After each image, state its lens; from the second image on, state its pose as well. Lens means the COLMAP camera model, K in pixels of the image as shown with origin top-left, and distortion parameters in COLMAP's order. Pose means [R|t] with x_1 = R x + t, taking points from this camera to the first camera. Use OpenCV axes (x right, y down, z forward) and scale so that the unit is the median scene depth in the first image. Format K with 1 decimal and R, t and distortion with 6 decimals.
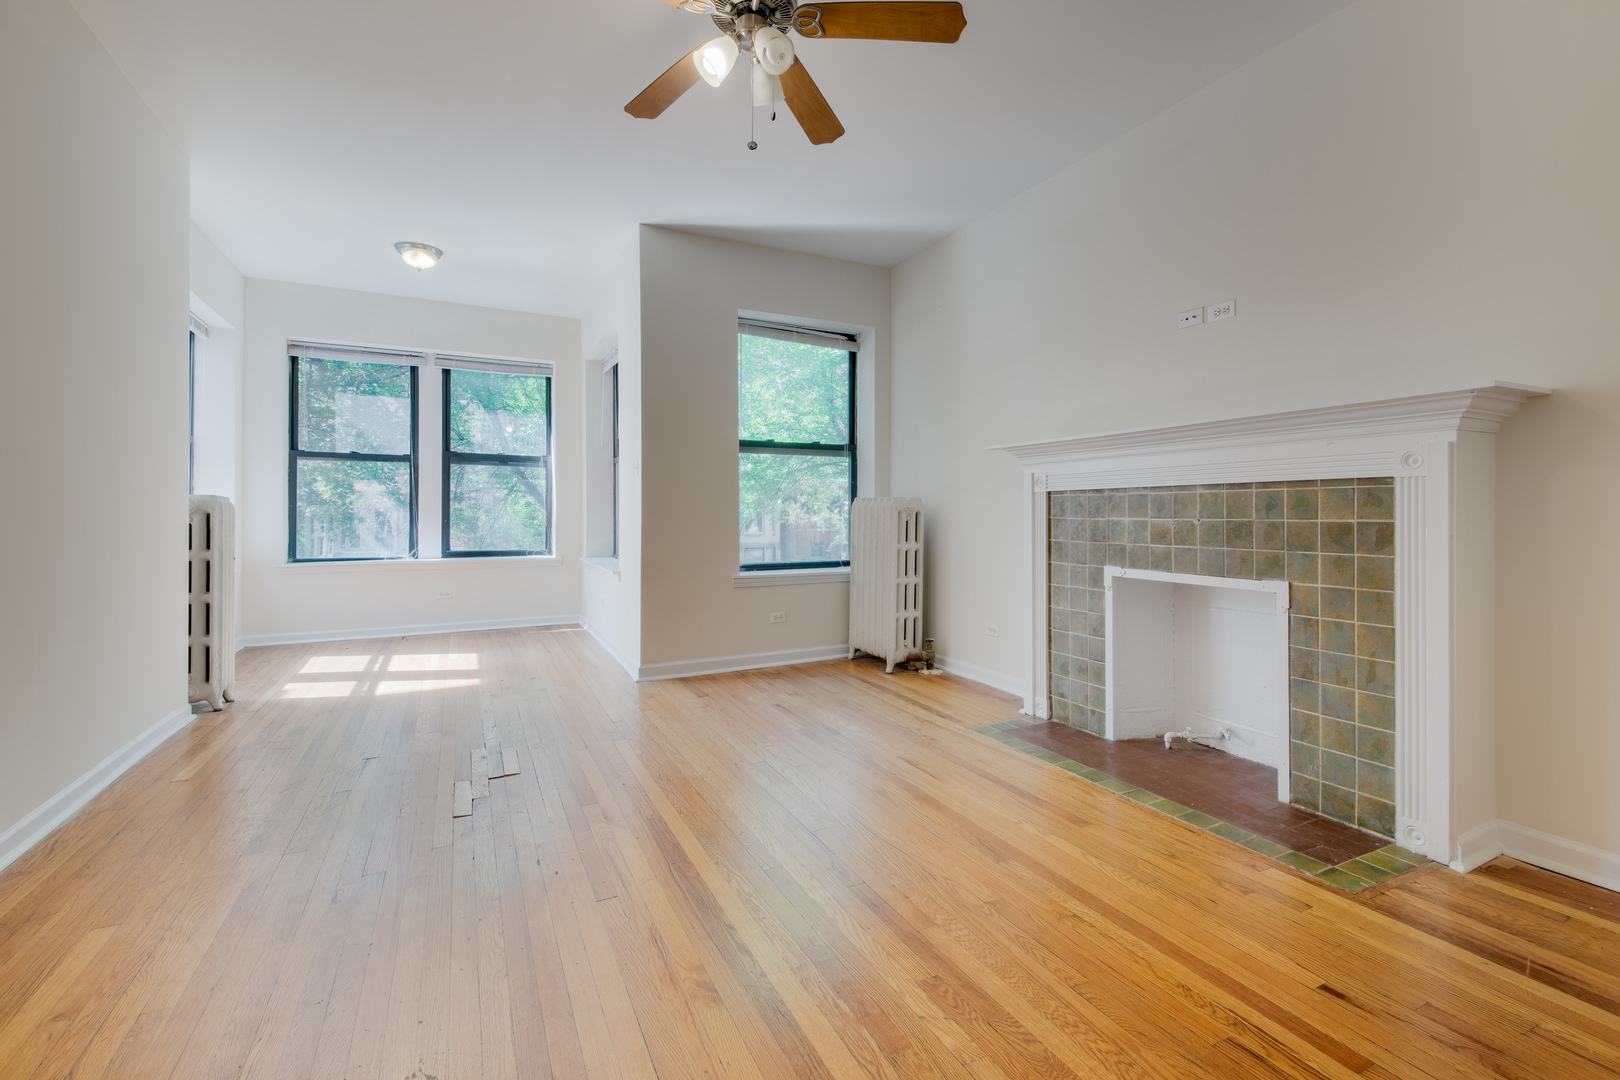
lens RADIAL K [[734.1, 0, 864.2], [0, 734.1, 522.6], [0, 0, 1]] dist [-0.000917, -0.000729]
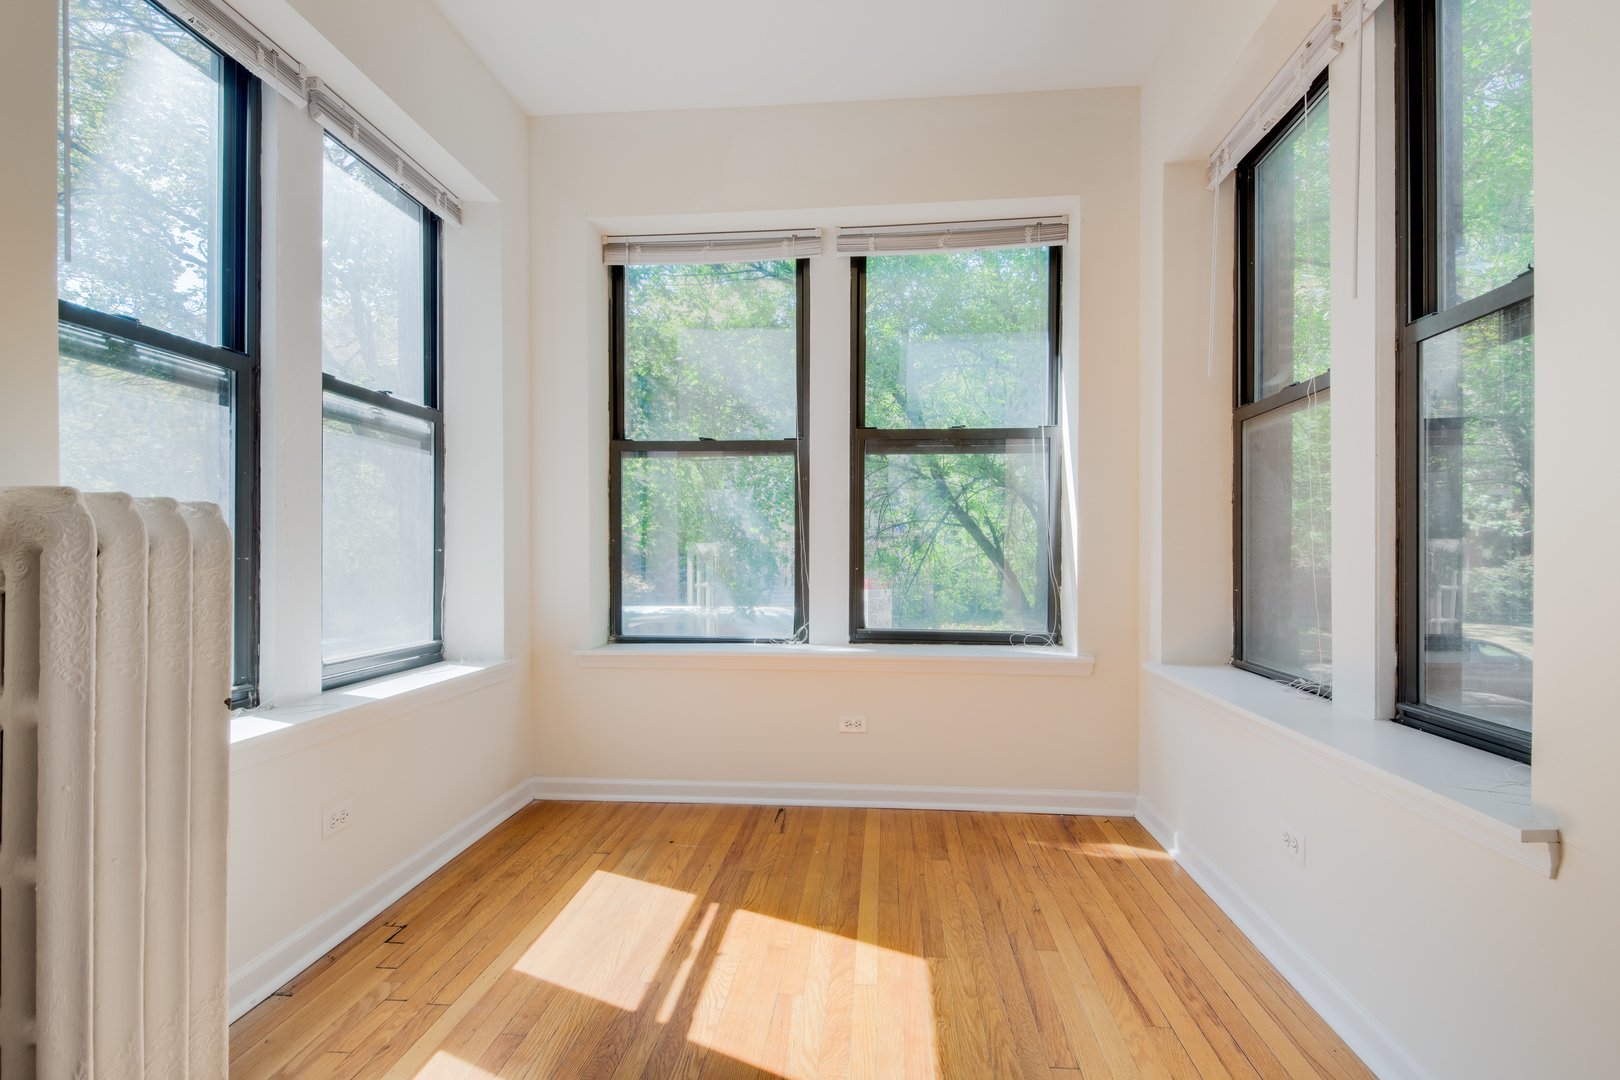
lens RADIAL K [[734.1, 0, 811.4], [0, 734.1, 548.4], [0, 0, 1]] dist [-0.000917, -0.000729]
pose [[0.826153, -0.004887, -0.563424, -0.558381], [-0.003170, 0.999906, -0.013321, -0.017002], [0.563436, 0.012791, 0.826061, 1.011266]]
